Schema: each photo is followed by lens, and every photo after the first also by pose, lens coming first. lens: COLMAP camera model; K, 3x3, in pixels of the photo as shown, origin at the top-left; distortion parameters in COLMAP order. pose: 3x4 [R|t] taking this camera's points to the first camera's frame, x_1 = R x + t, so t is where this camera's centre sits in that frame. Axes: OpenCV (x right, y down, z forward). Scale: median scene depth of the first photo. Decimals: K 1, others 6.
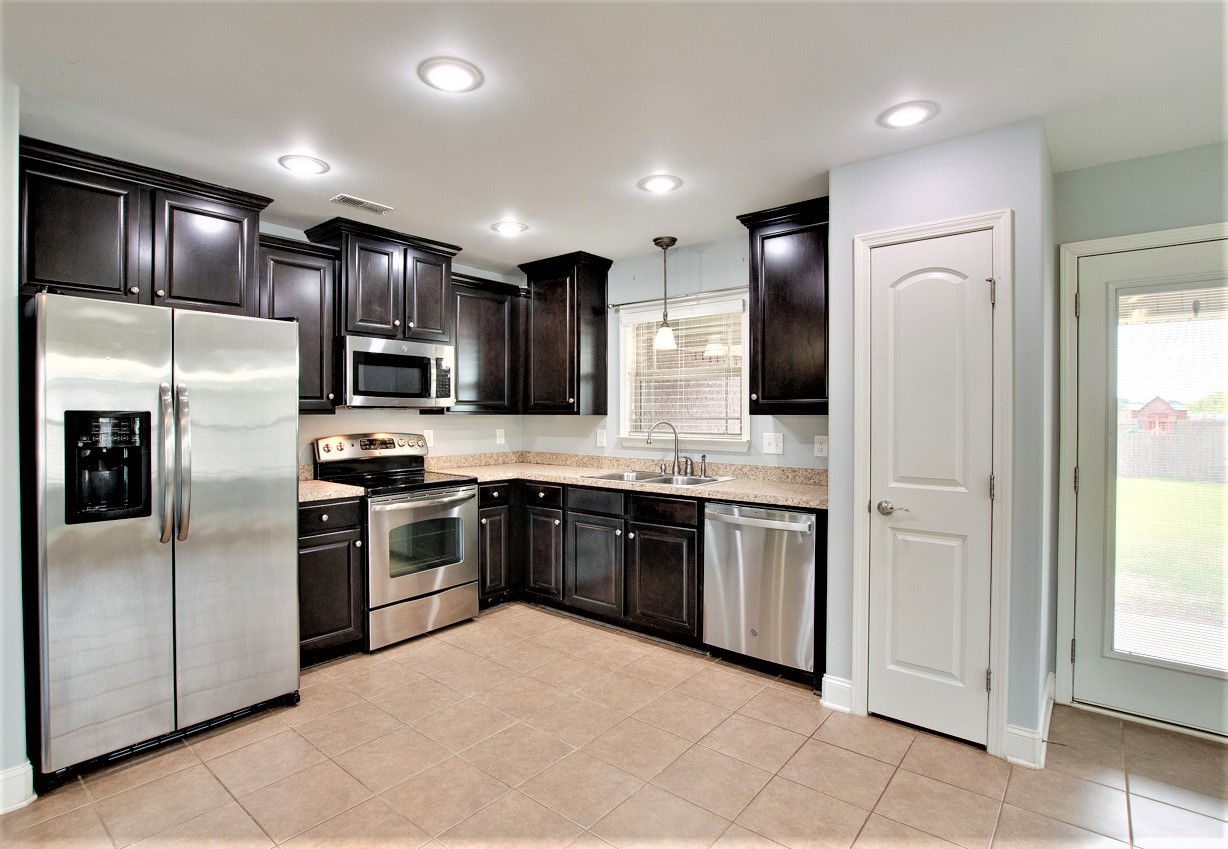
lens RADIAL K [[606.9, 0, 567.4], [0, 606.9, 422.0], [0, 0, 1]] dist [0.000157, -0.000013]
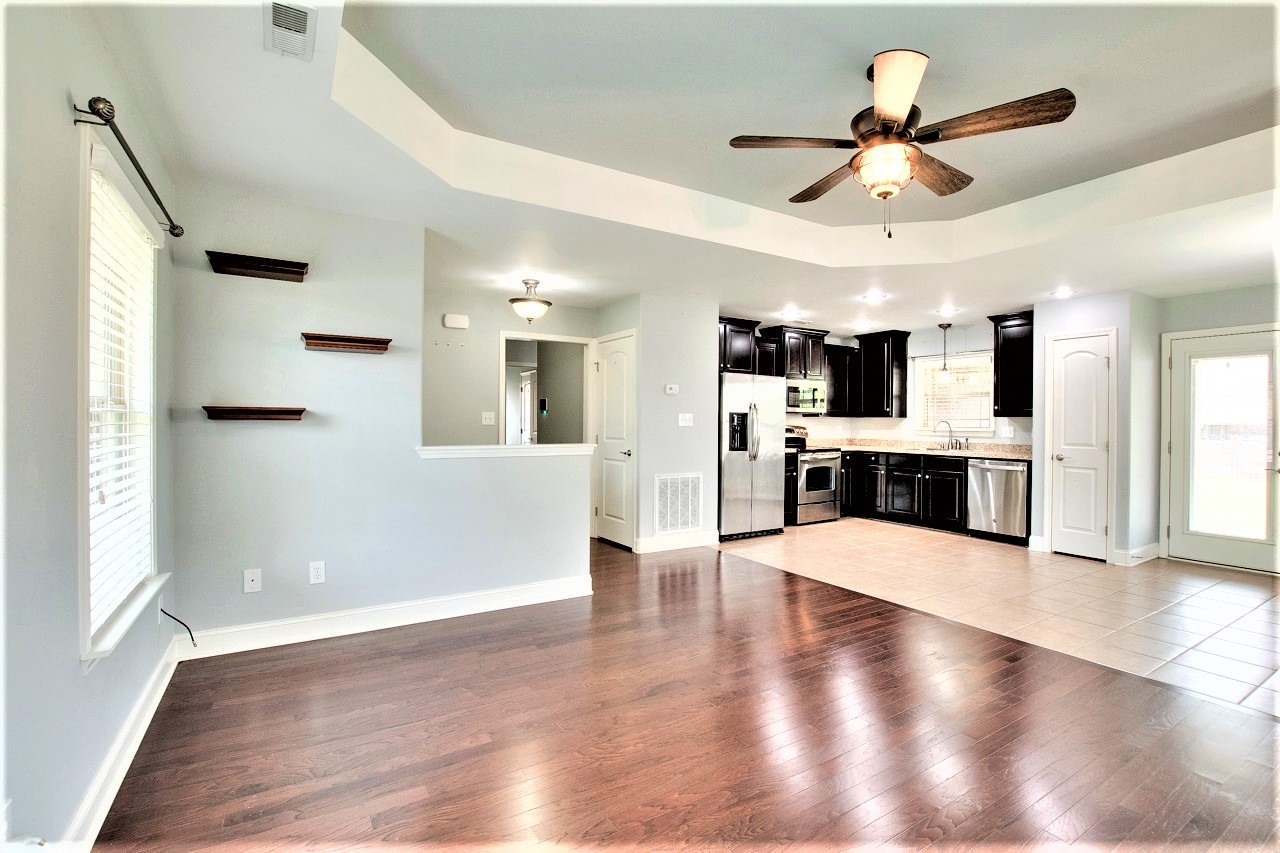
lens RADIAL K [[589.6, 0, 640.0], [0, 589.6, 426.5], [0, 0, 1]] dist [-0.001343, -0.000099]
pose [[0.963711, 0.008242, -0.266821, -0.283922], [-0.010751, 0.999911, -0.007947, 0.045862], [0.266731, 0.010528, 0.963713, -1.105731]]
